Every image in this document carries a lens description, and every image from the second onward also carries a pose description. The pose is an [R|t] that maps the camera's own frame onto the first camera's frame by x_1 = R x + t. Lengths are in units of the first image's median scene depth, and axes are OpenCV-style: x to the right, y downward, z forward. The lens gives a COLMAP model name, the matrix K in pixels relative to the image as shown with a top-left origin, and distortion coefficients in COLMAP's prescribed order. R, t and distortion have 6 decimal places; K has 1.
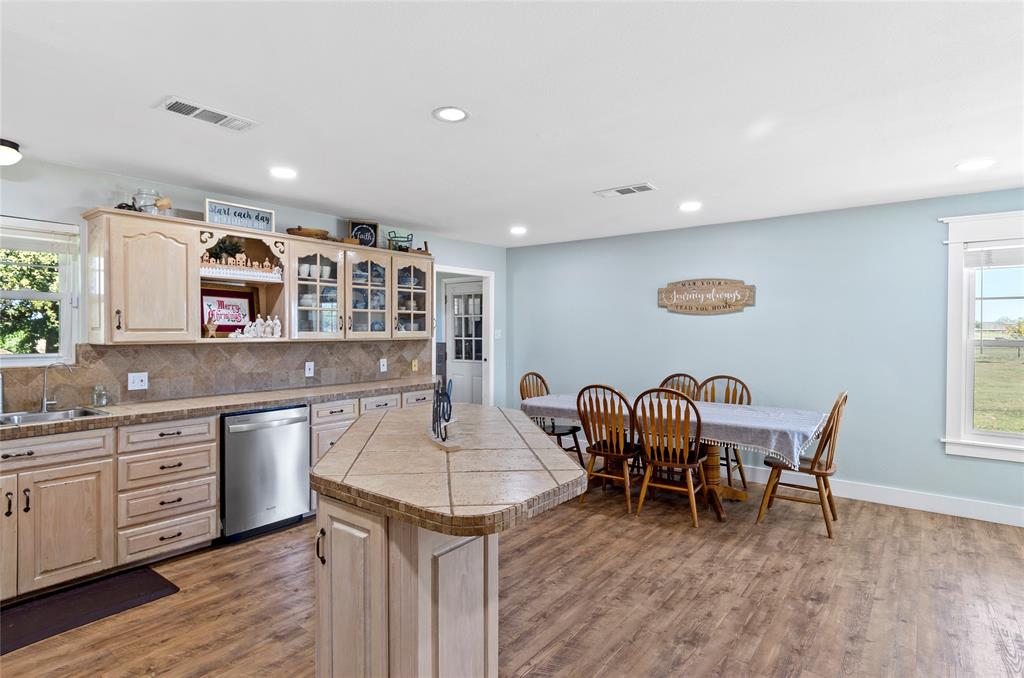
lens RADIAL K [[532.1, 0, 510.1], [0, 532.1, 334.8], [0, 0, 1]] dist [0.001716, -0.000158]
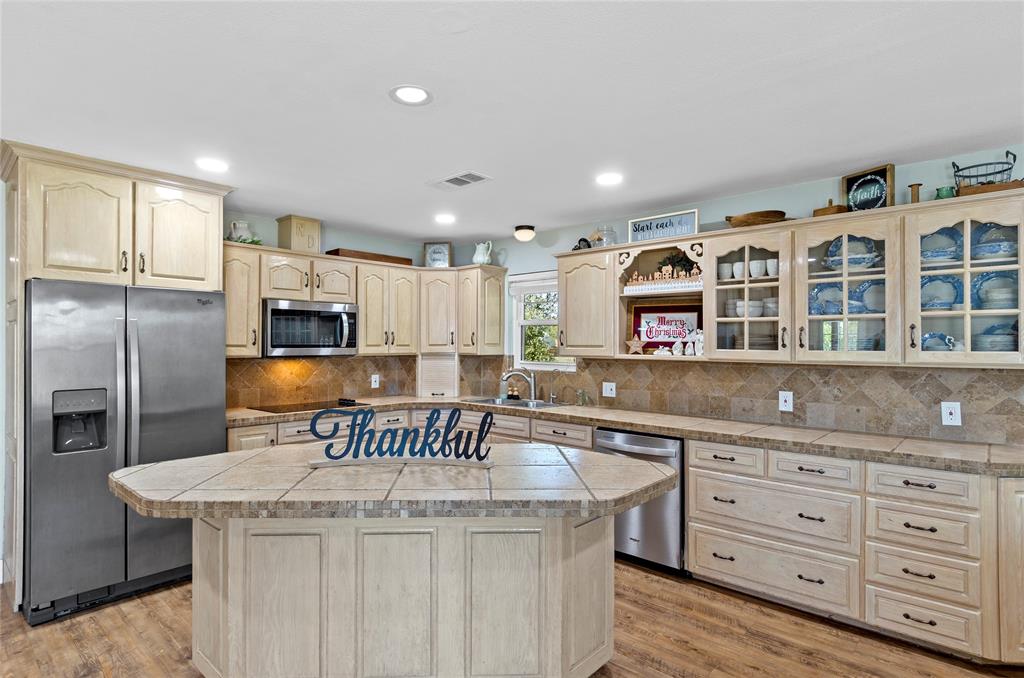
lens RADIAL K [[542.8, 0, 492.0], [0, 542.8, 341.6], [0, 0, 1]] dist [0.000893, 0.000705]
pose [[-0.106090, -0.006412, -0.994336, 0.472281], [-0.014477, 0.999883, -0.004903, -0.008782], [0.994251, 0.013874, -0.106171, 0.779520]]
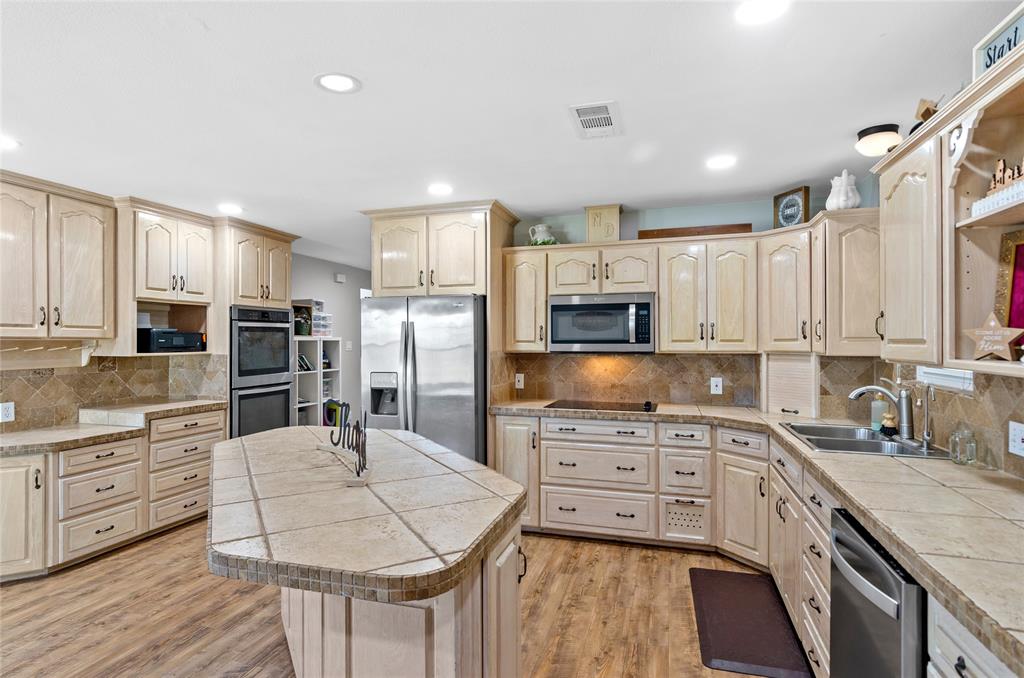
lens RADIAL K [[542.8, 0, 492.0], [0, 542.8, 341.6], [0, 0, 1]] dist [0.000893, 0.000705]
pose [[-0.946949, 0.003375, -0.321365, -0.039980], [-0.001128, 0.999904, 0.013825, -0.013887], [0.321380, 0.013454, -0.946855, 1.197501]]
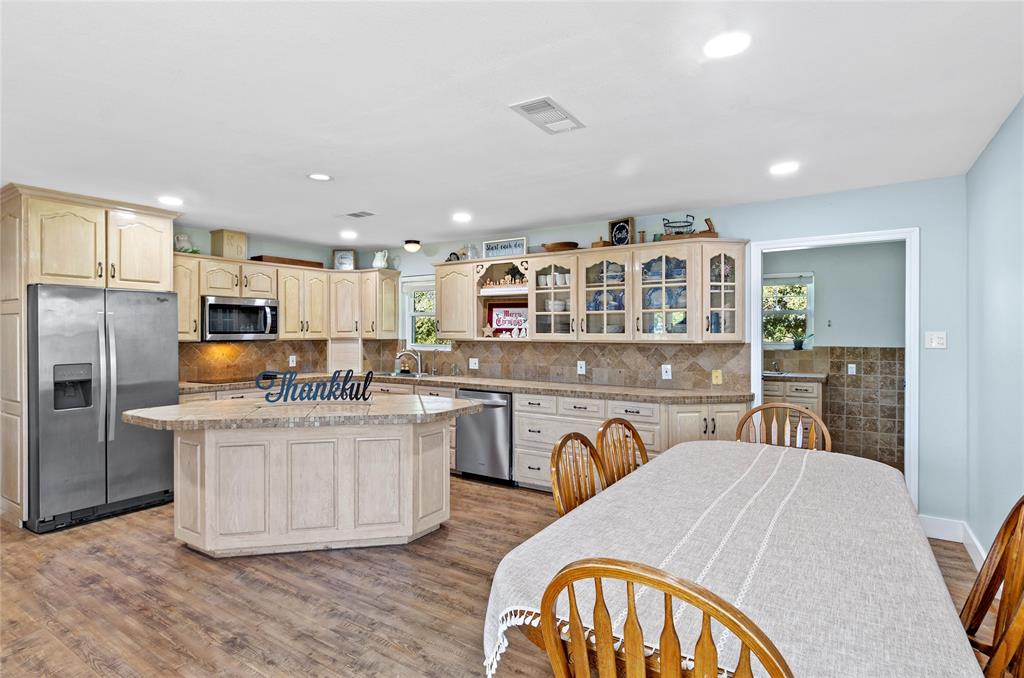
lens RADIAL K [[548.8, 0, 503.5], [0, 548.8, 333.8], [0, 0, 1]] dist [0.000427, -0.001222]
pose [[0.060678, 0.002555, -0.998154, 0.861690], [-0.010190, 0.999946, 0.001940, -0.006348], [0.998105, 0.010053, 0.060701, 0.886836]]
